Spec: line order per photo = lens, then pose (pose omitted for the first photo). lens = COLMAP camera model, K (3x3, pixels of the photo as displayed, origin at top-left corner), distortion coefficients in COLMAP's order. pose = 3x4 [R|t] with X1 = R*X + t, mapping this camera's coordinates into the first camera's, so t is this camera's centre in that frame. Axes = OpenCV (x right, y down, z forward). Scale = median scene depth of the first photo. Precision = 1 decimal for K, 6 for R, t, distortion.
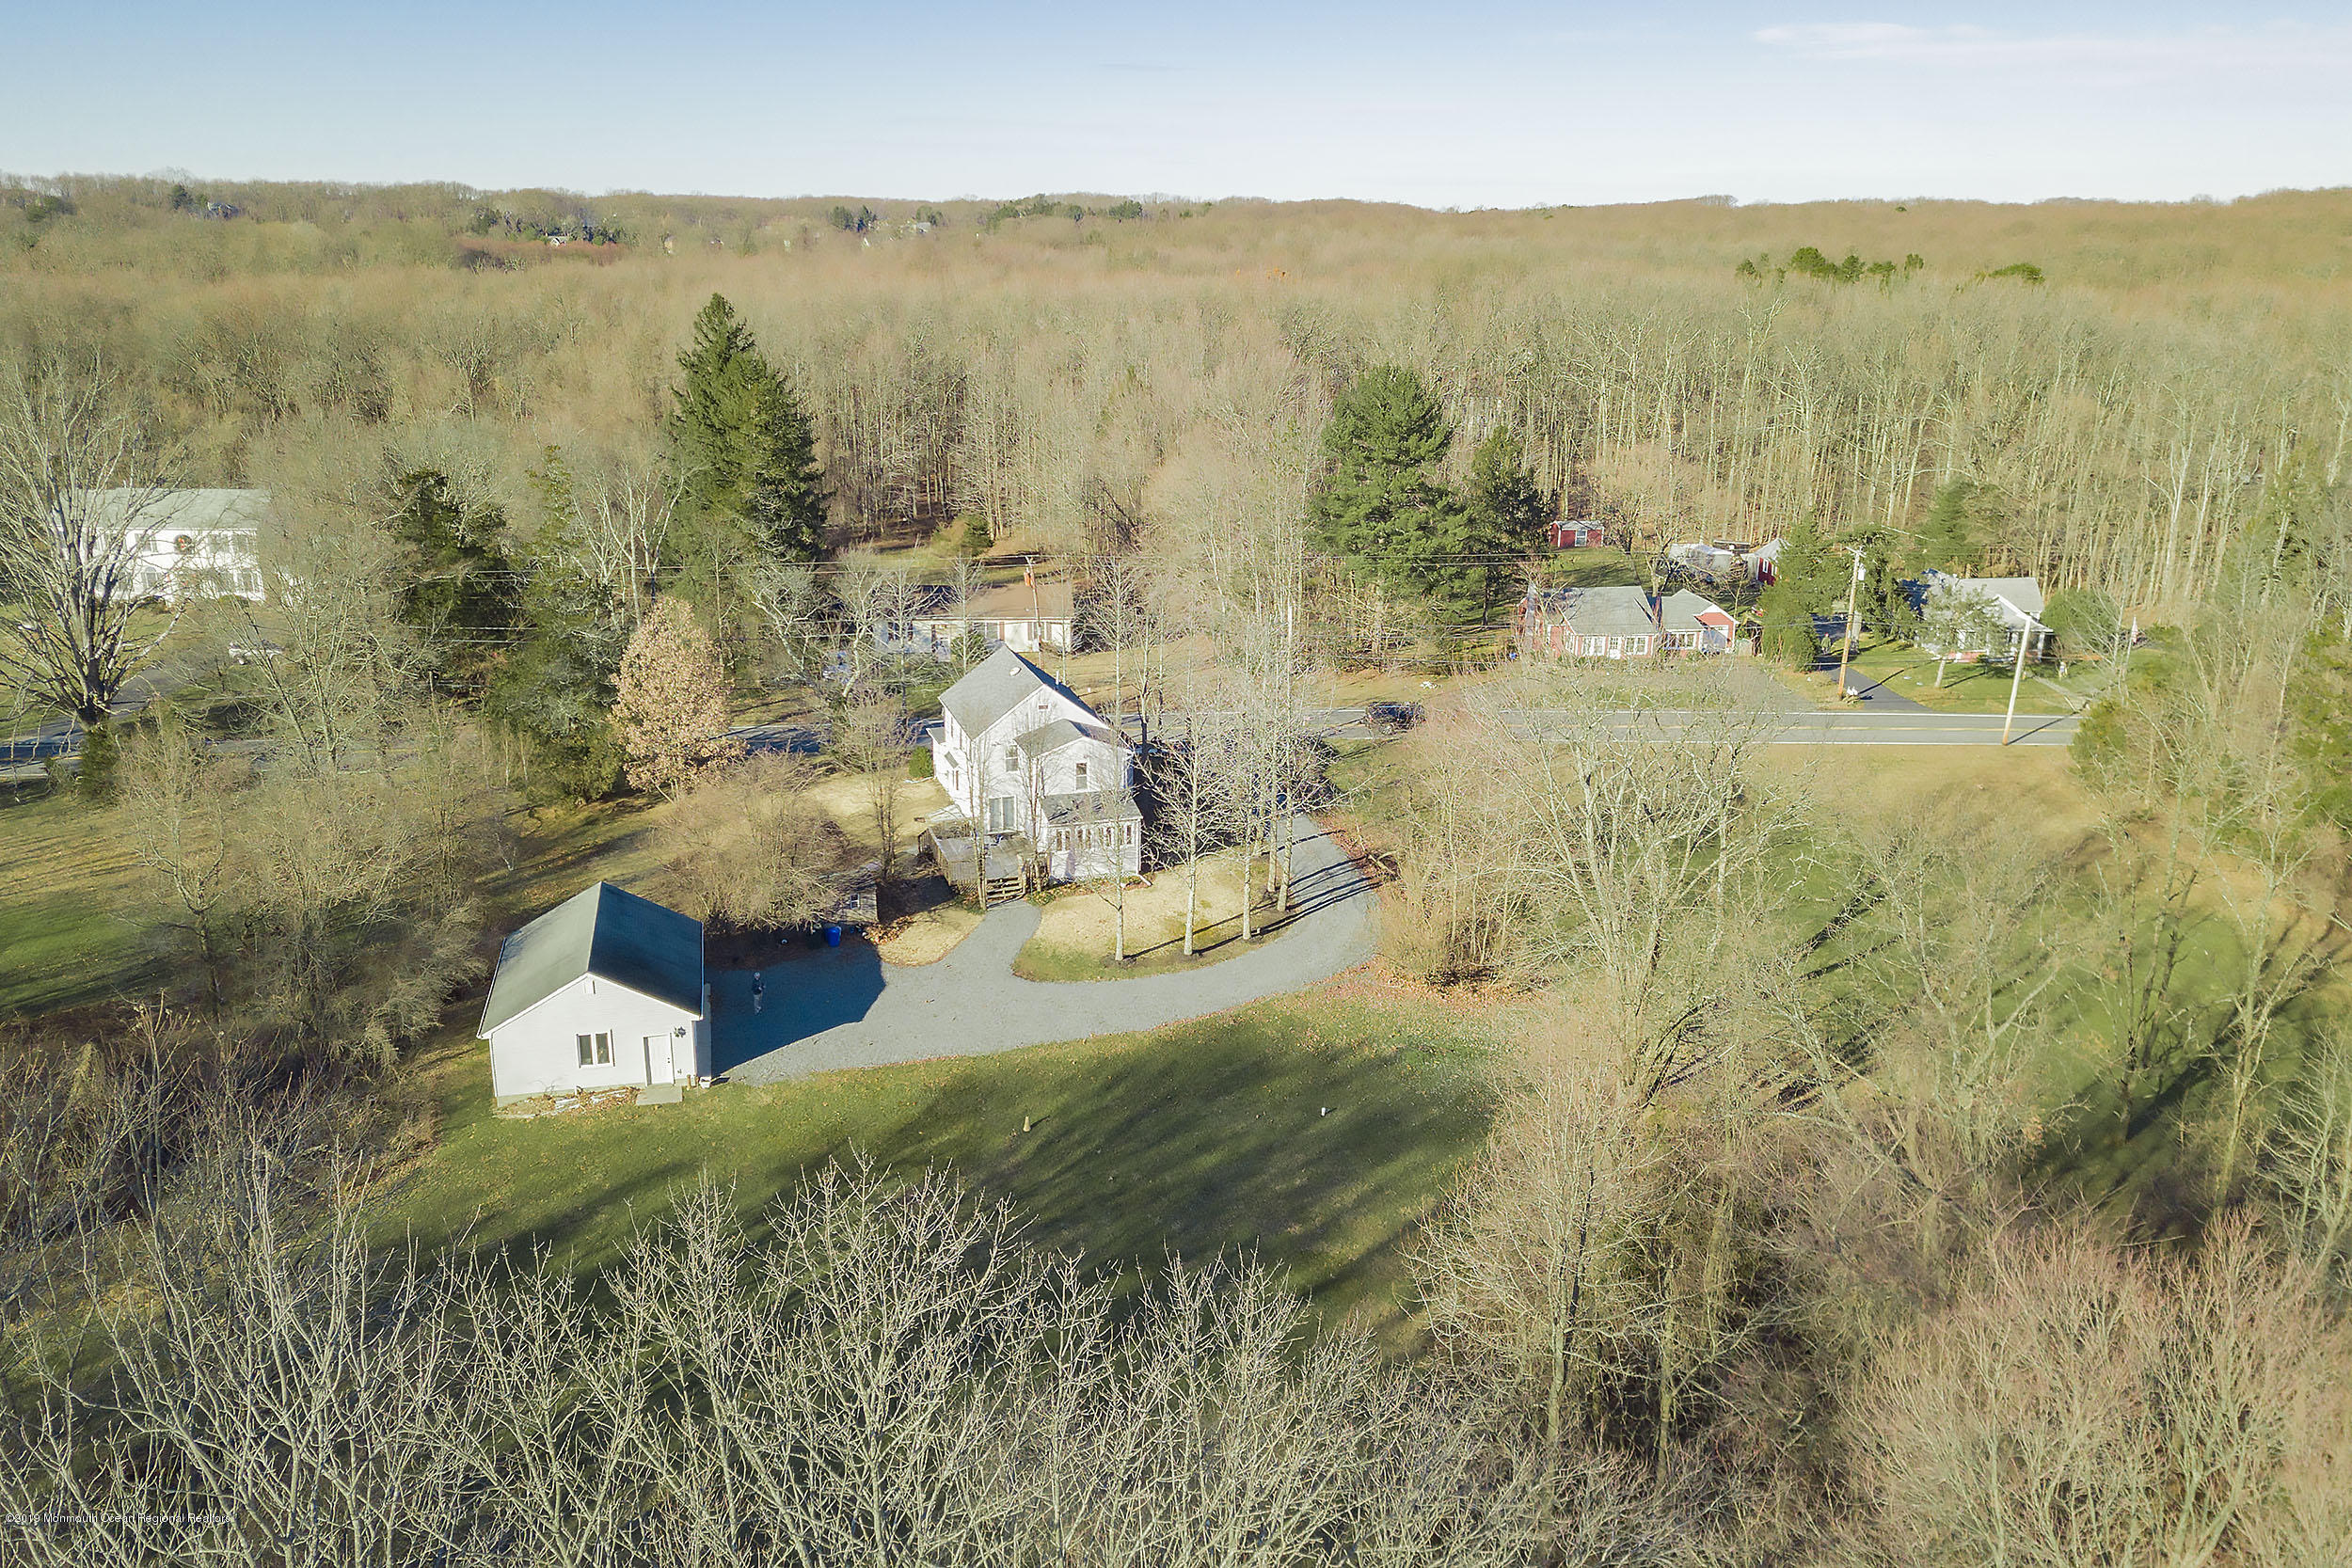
lens RADIAL K [[1854.9, 0, 1176.0], [0, 1854.9, 784.0], [0, 0, 1]] dist [0.032864, 0.004905]
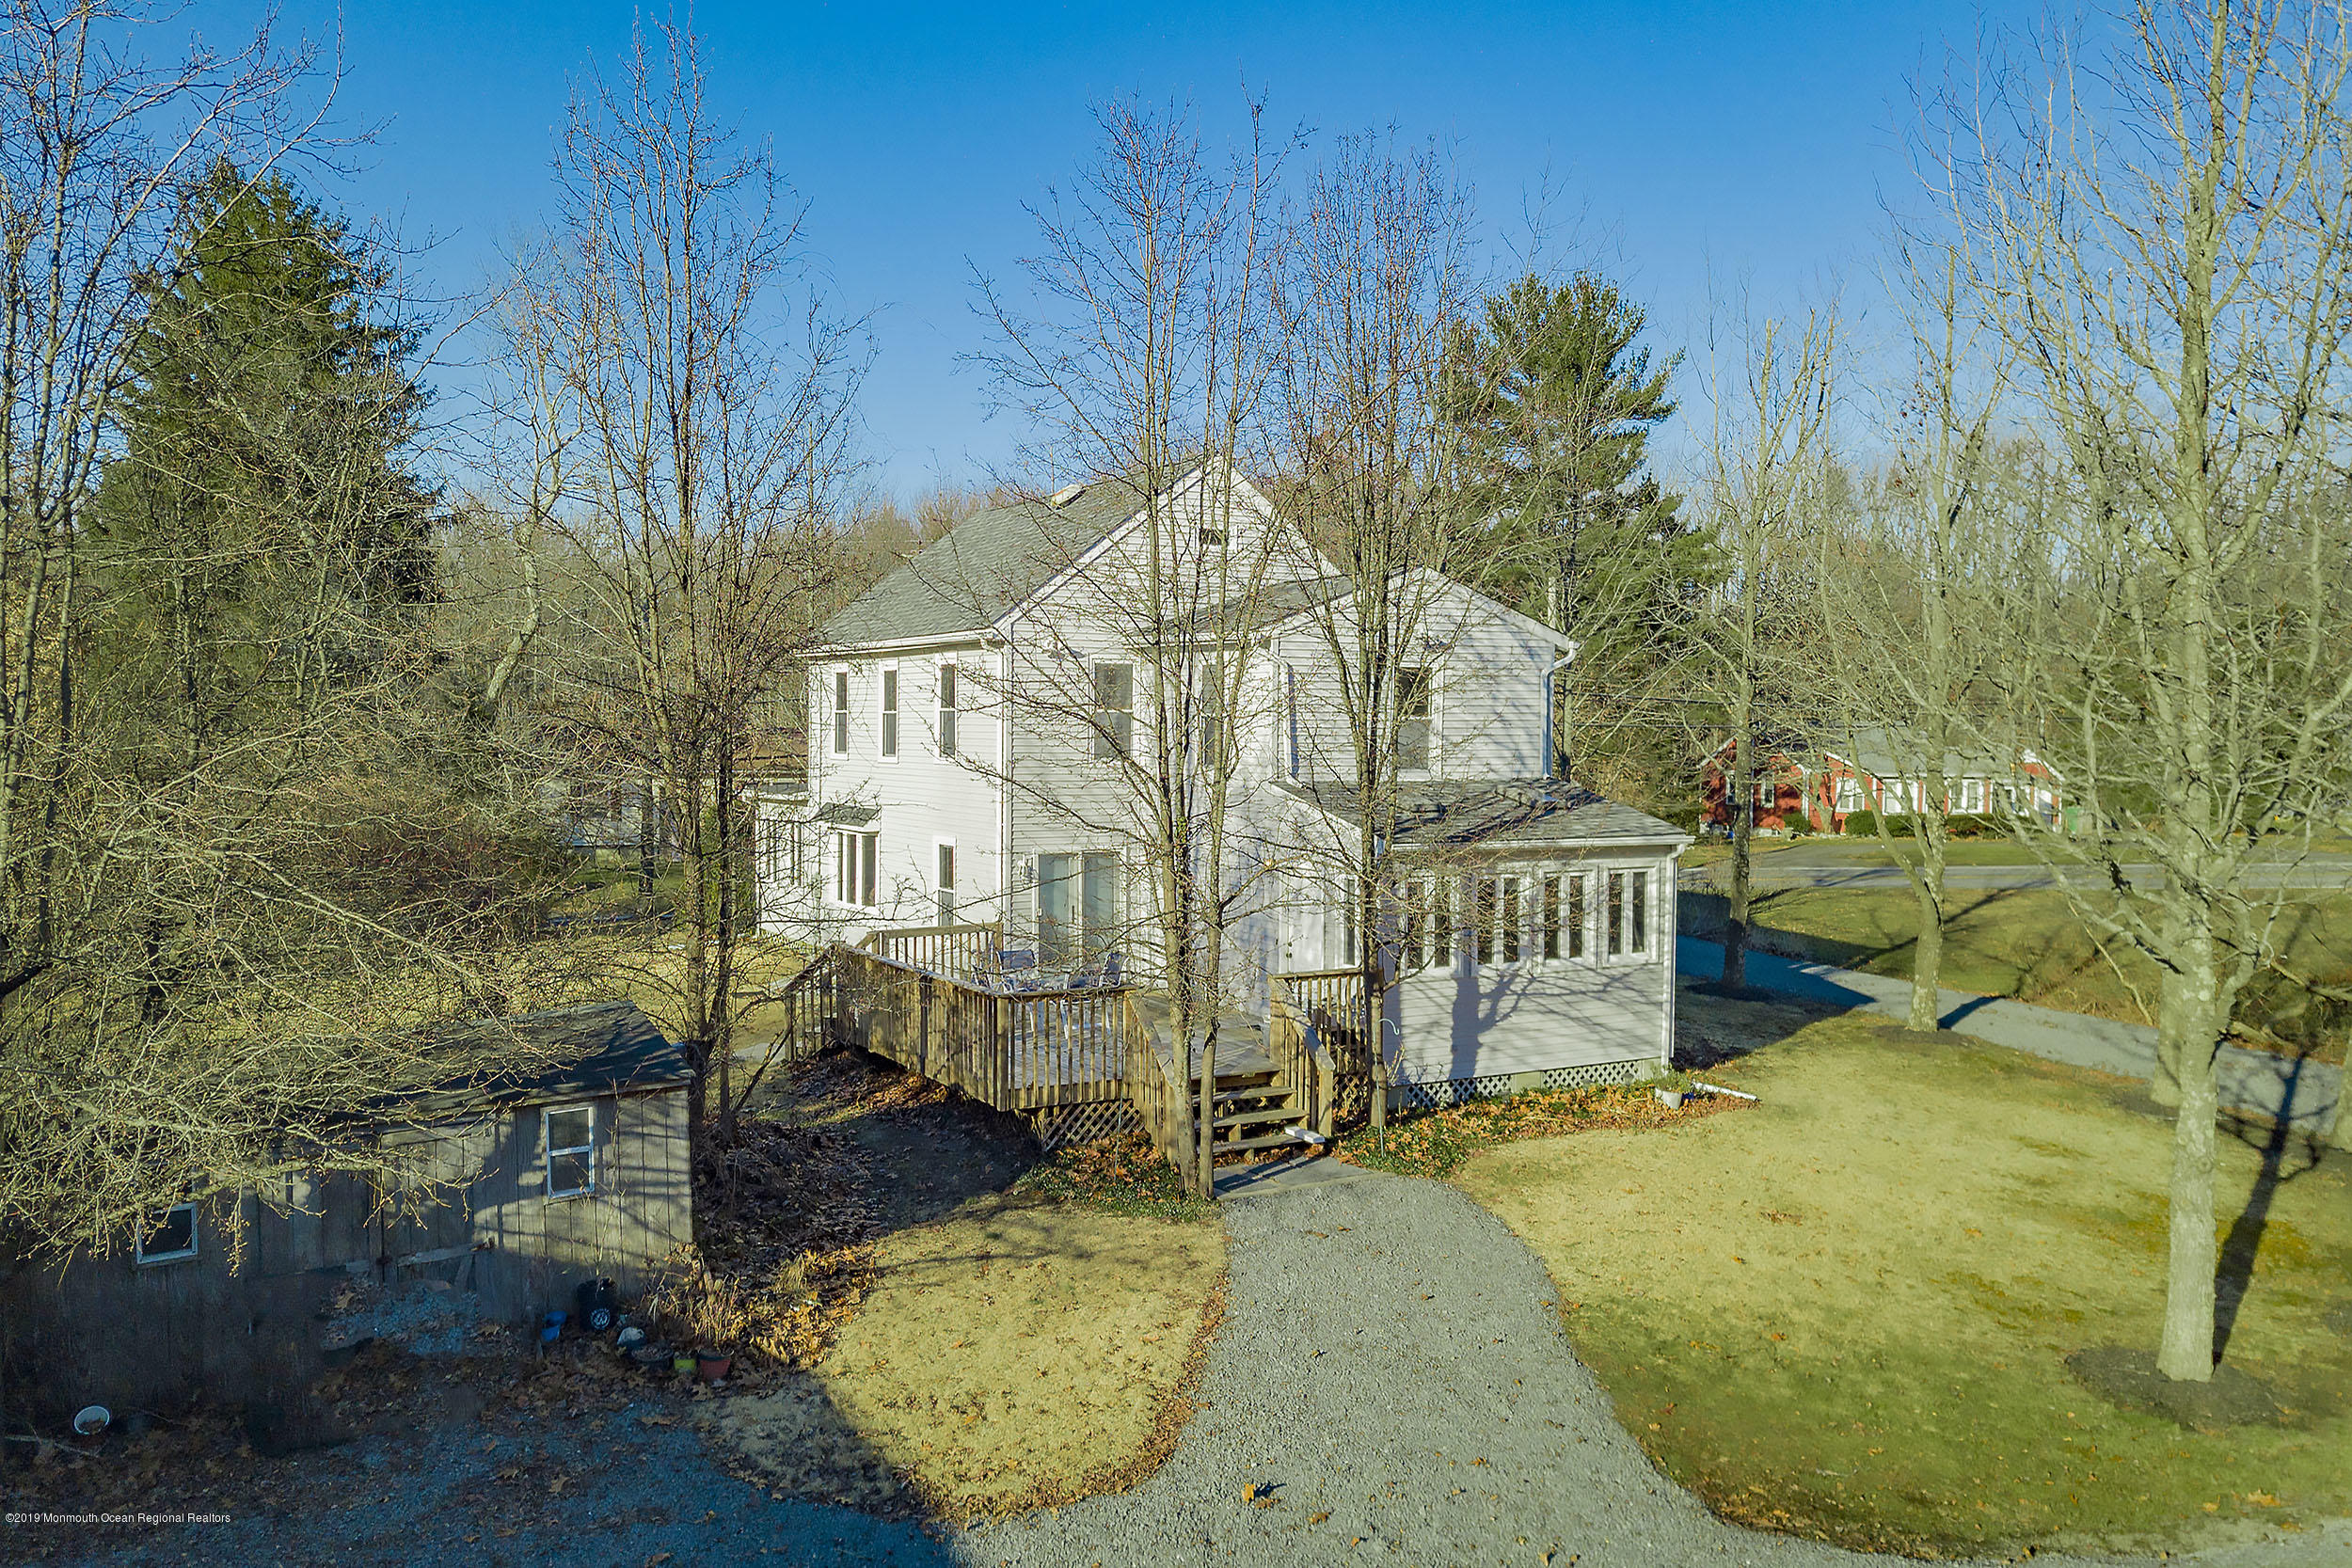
lens RADIAL K [[1854.9, 0, 1176.0], [0, 1854.9, 784.0], [0, 0, 1]] dist [0.032864, 0.004905]
pose [[0.977674, -0.014862, 0.209602, -0.152284], [0.072815, 0.959653, -0.271596, 0.080808], [-0.197108, 0.280794, 0.939310, 0.805652]]
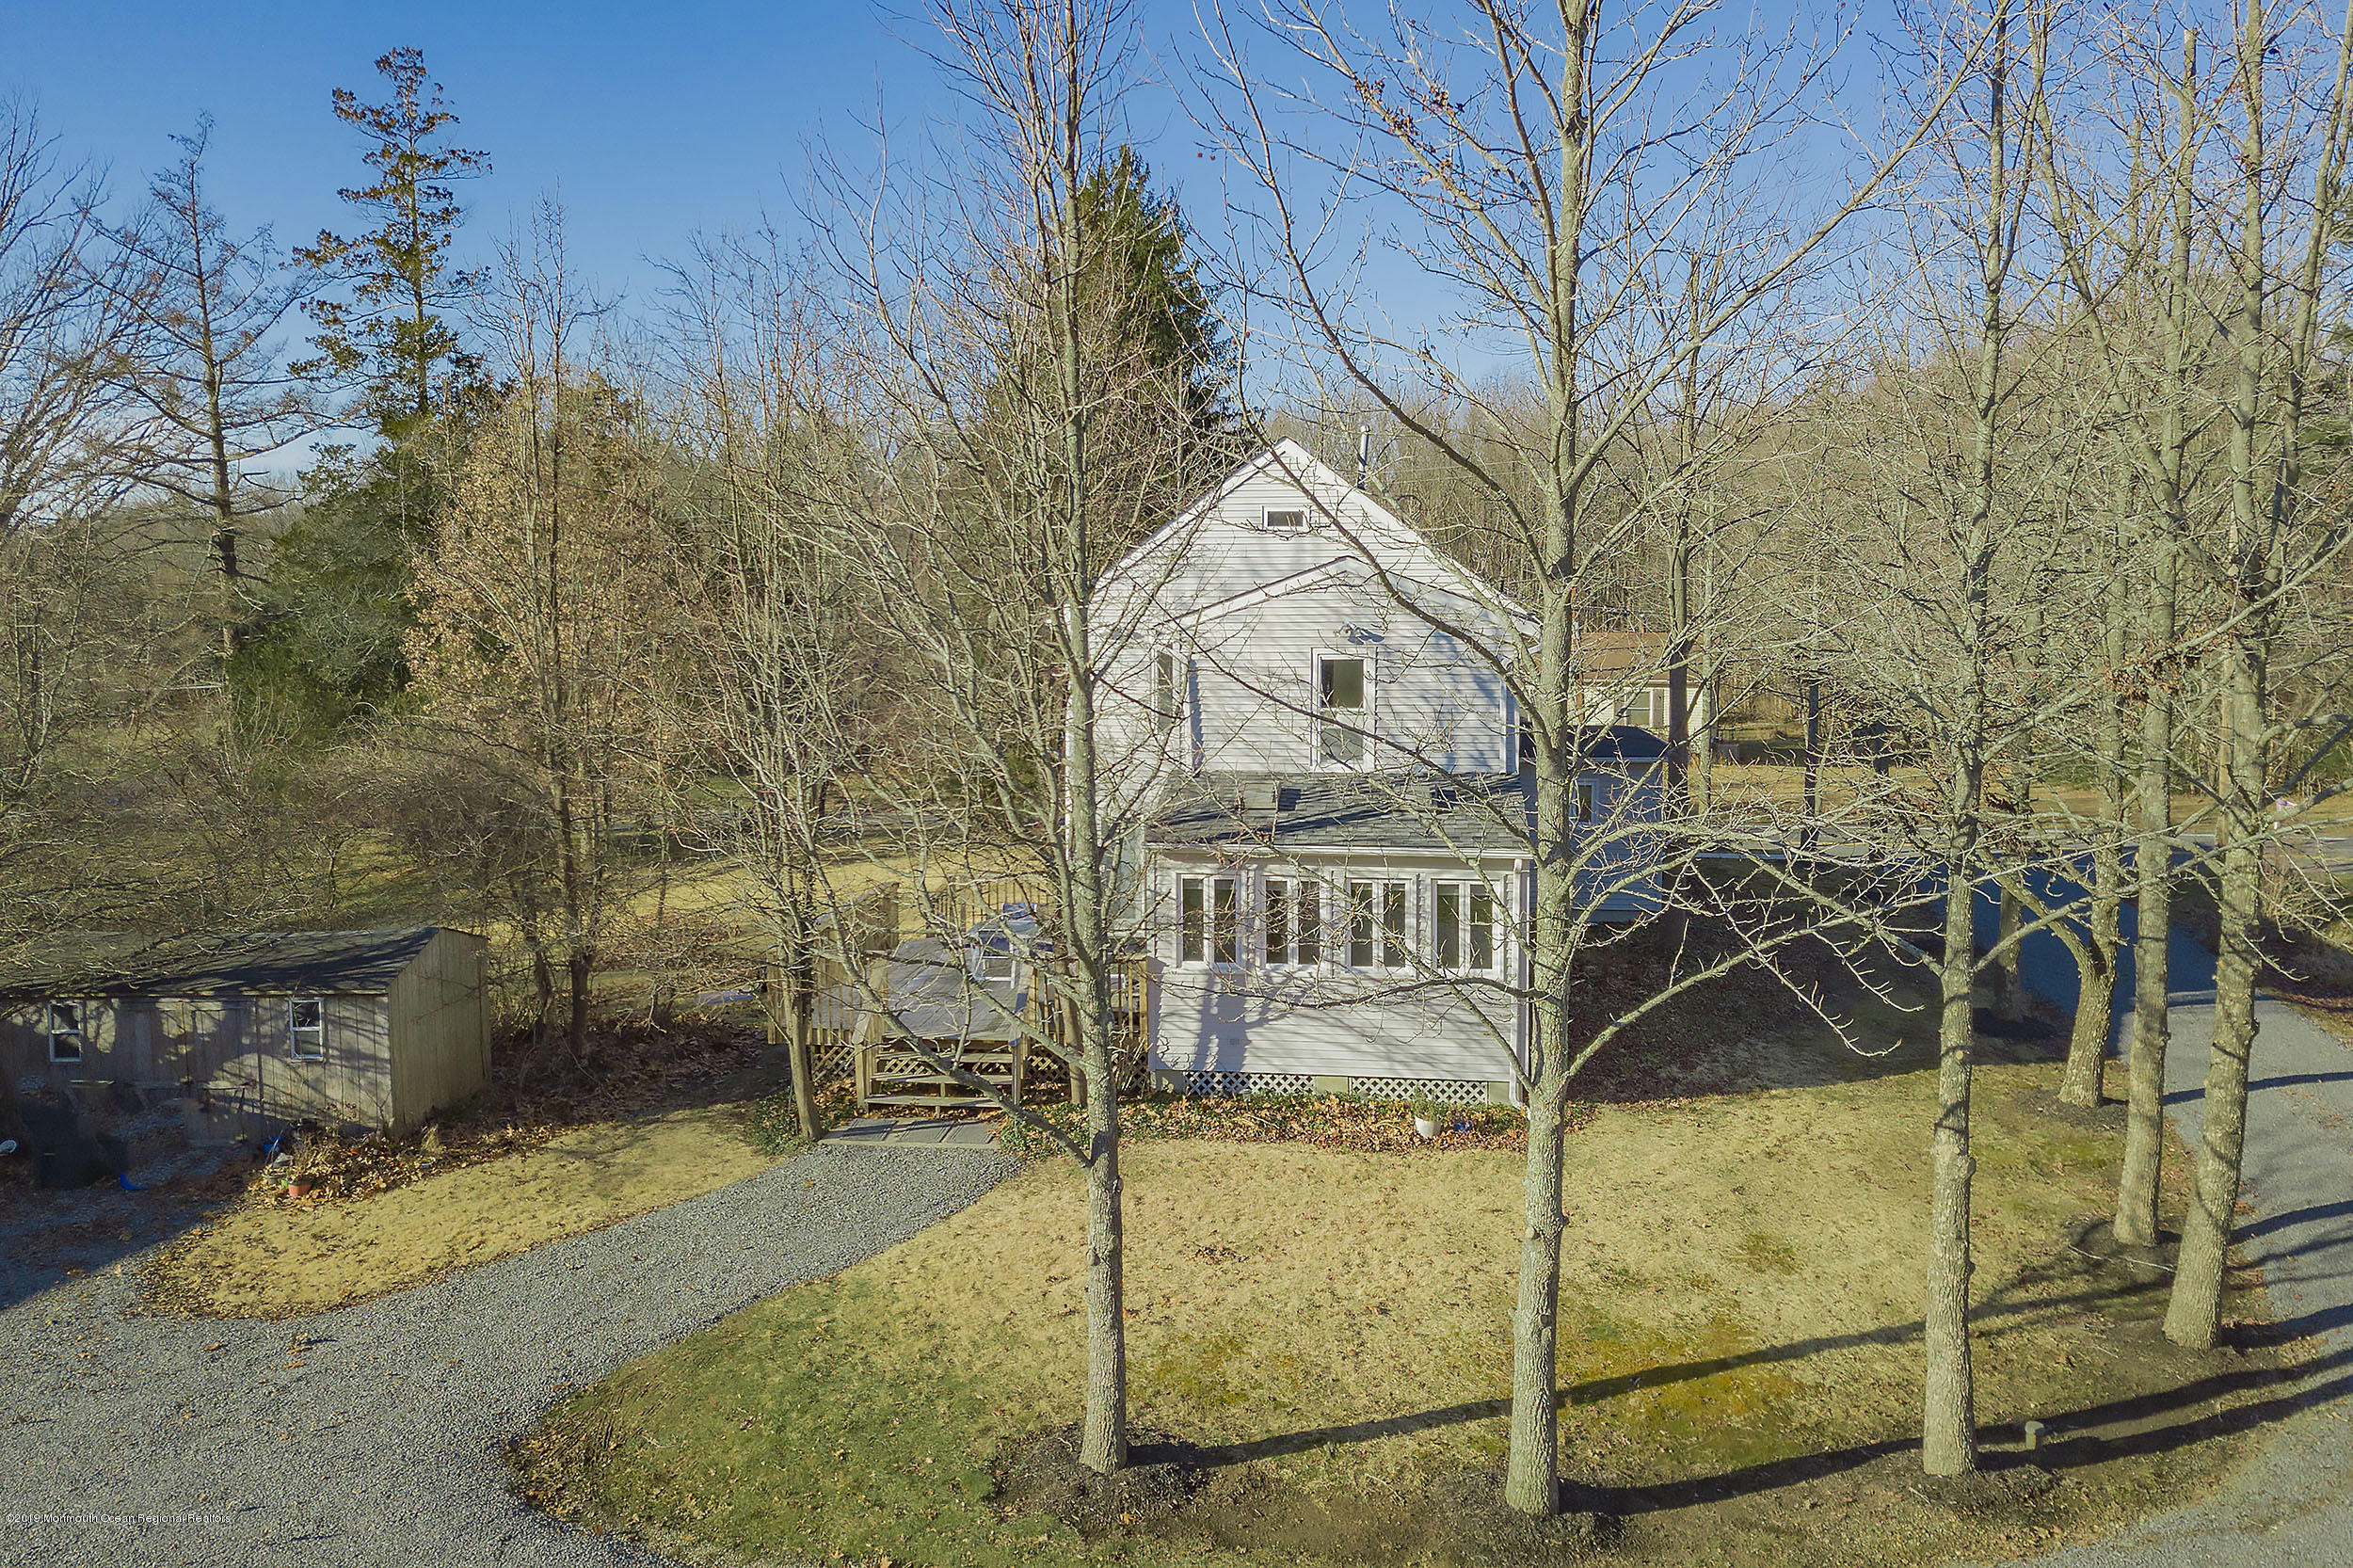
lens RADIAL K [[1855.9, 0, 1176.5], [0, 1855.9, 784.0], [0, 0, 1]] dist [0.032864, 0.004905]
pose [[0.896128, 0.025662, -0.443053, 0.049558], [-0.119956, 0.975173, -0.186142, 0.062828], [0.427276, 0.219954, 0.876958, 0.810624]]
